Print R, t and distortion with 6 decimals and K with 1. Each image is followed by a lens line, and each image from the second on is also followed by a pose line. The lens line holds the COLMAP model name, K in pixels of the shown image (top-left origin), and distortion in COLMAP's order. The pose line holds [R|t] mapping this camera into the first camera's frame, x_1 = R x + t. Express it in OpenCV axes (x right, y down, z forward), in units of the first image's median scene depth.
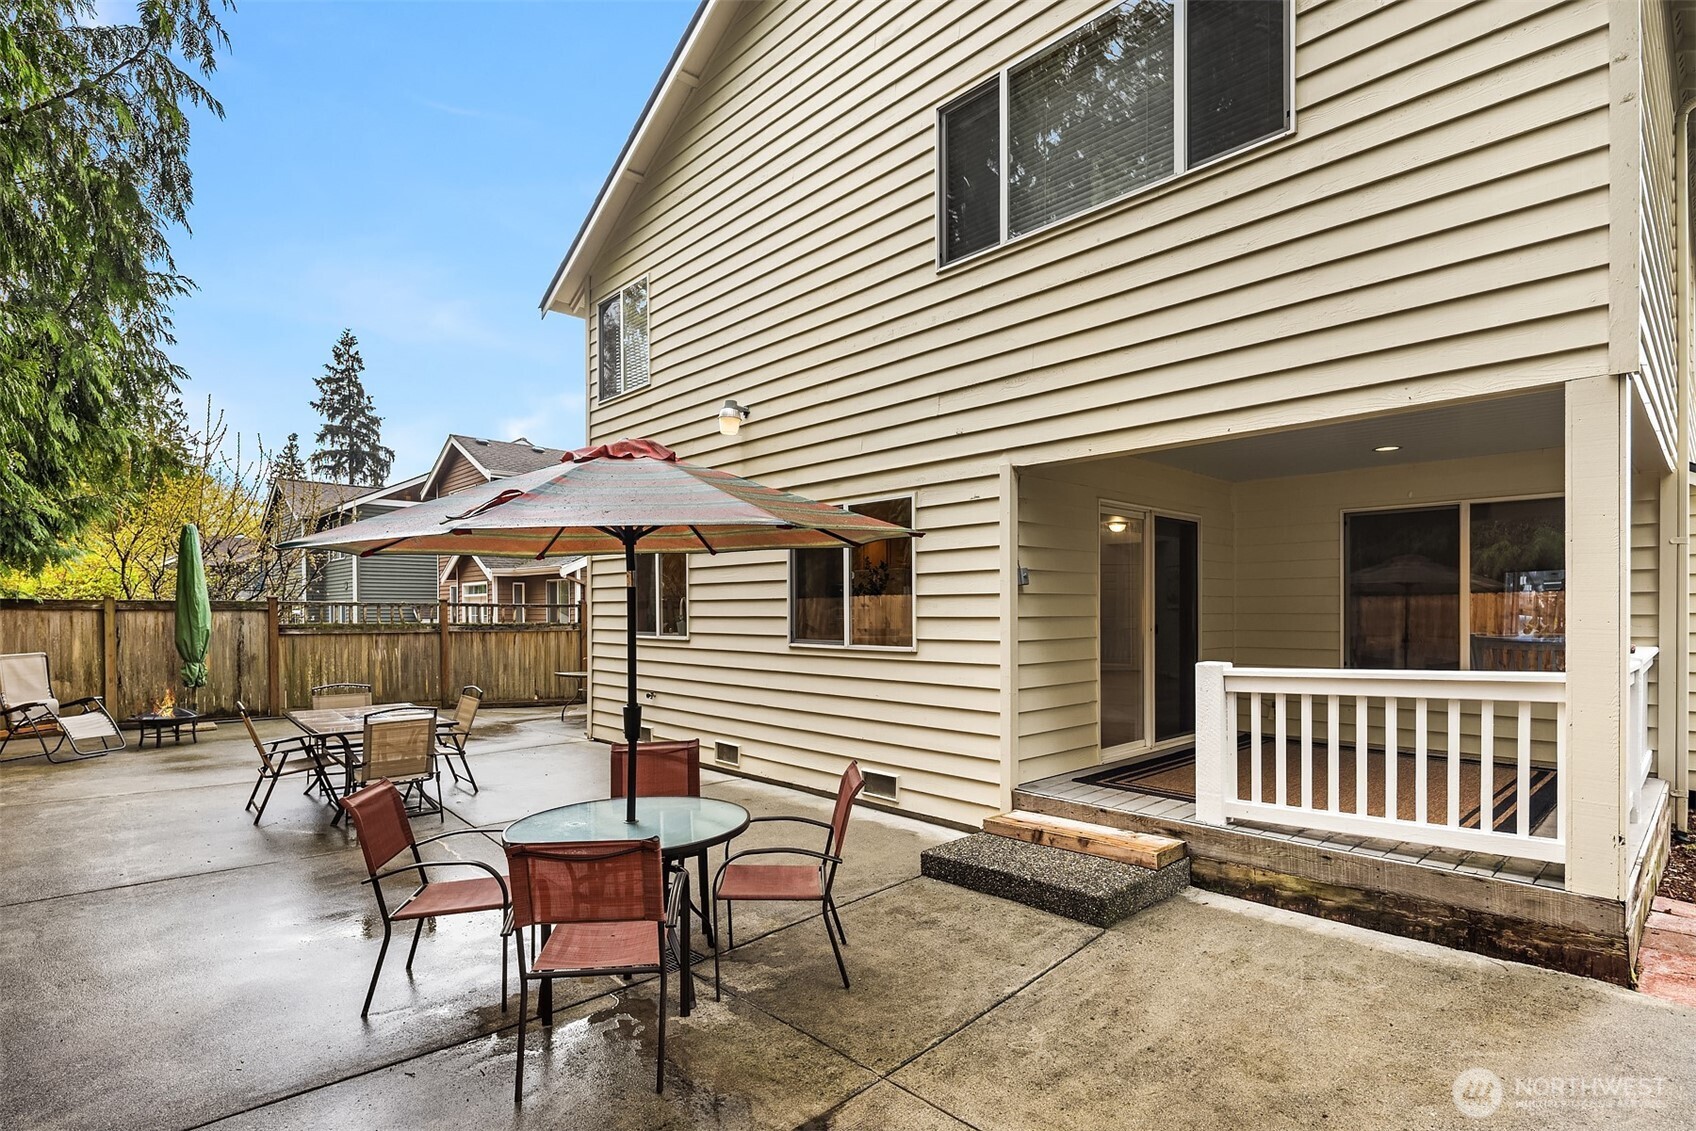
lens RADIAL K [[822.2, 0, 857.6], [0, 822.2, 599.8], [0, 0, 1]] dist [0.001528, -0.003514]
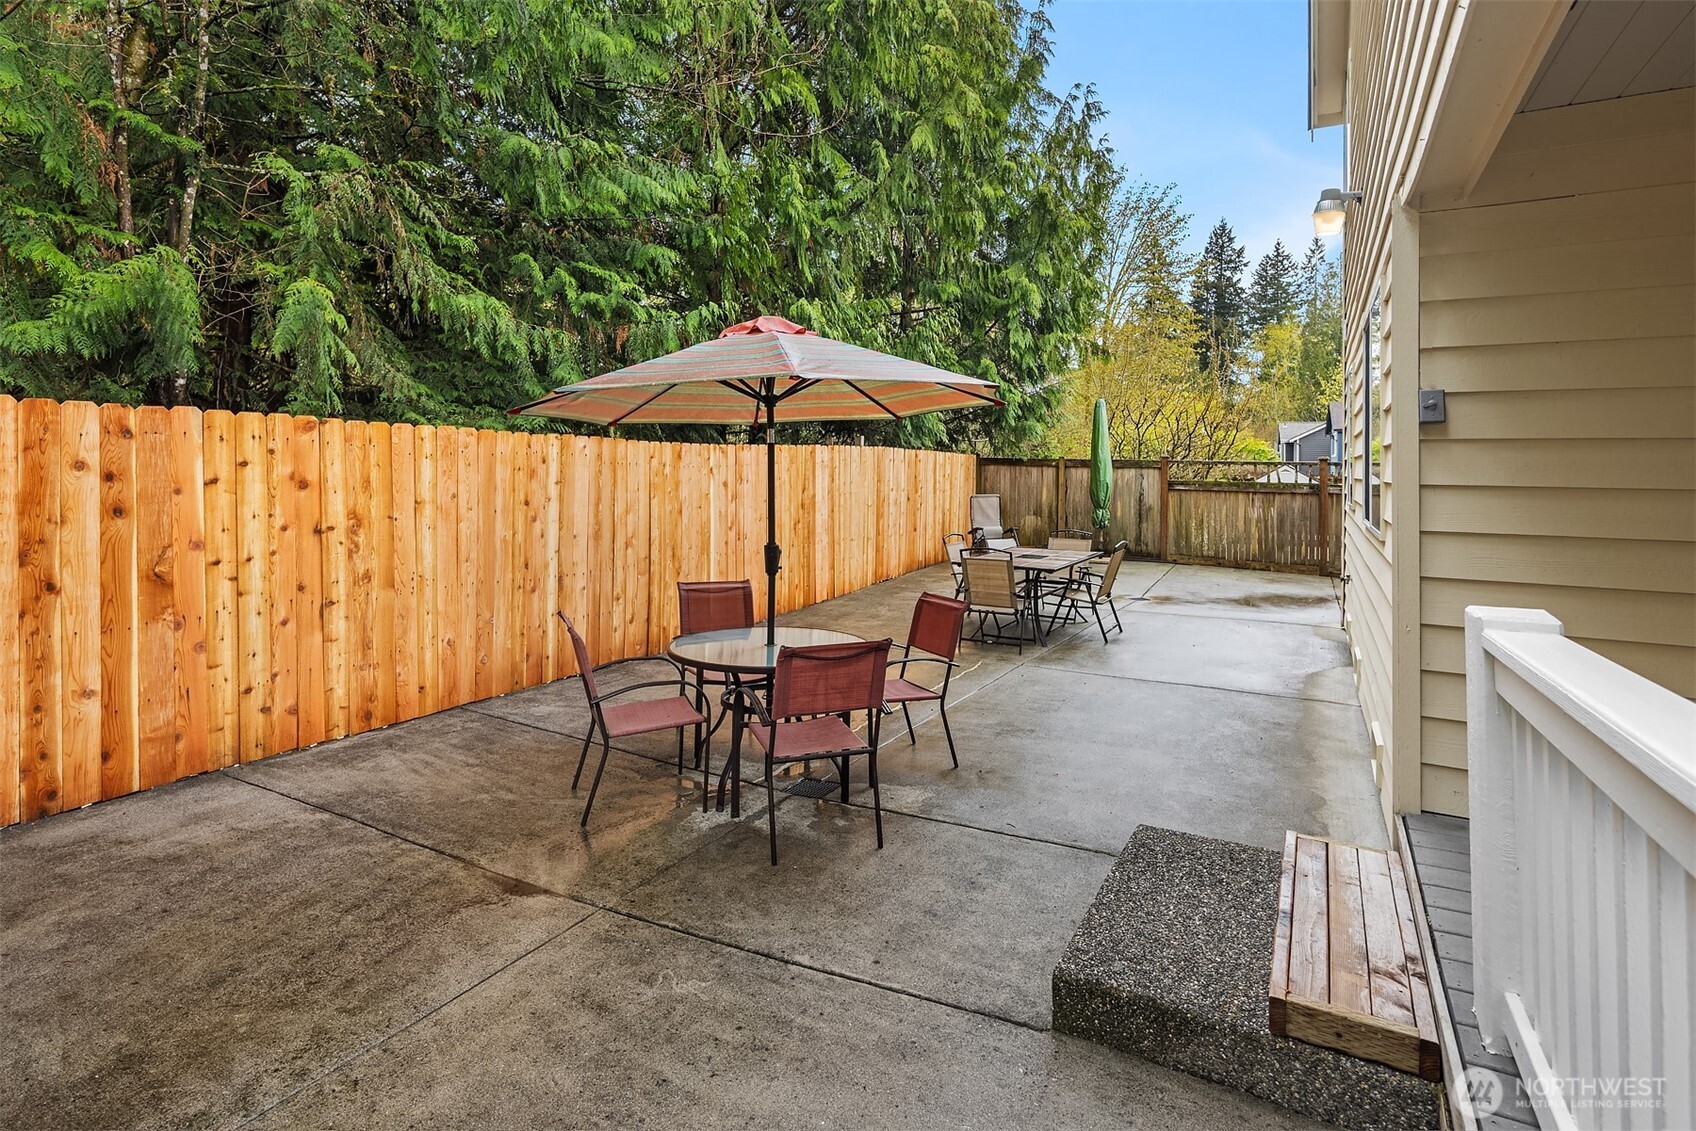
lens RADIAL K [[822.2, 0, 829.6], [0, 822.2, 496.3], [0, 0, 1]] dist [0.001528, -0.003514]
pose [[0.307513, 0.042469, -0.950596, 0.249115], [-0.001135, 0.999019, 0.044265, 0.002600], [0.951543, -0.012533, 0.307259, 0.219020]]
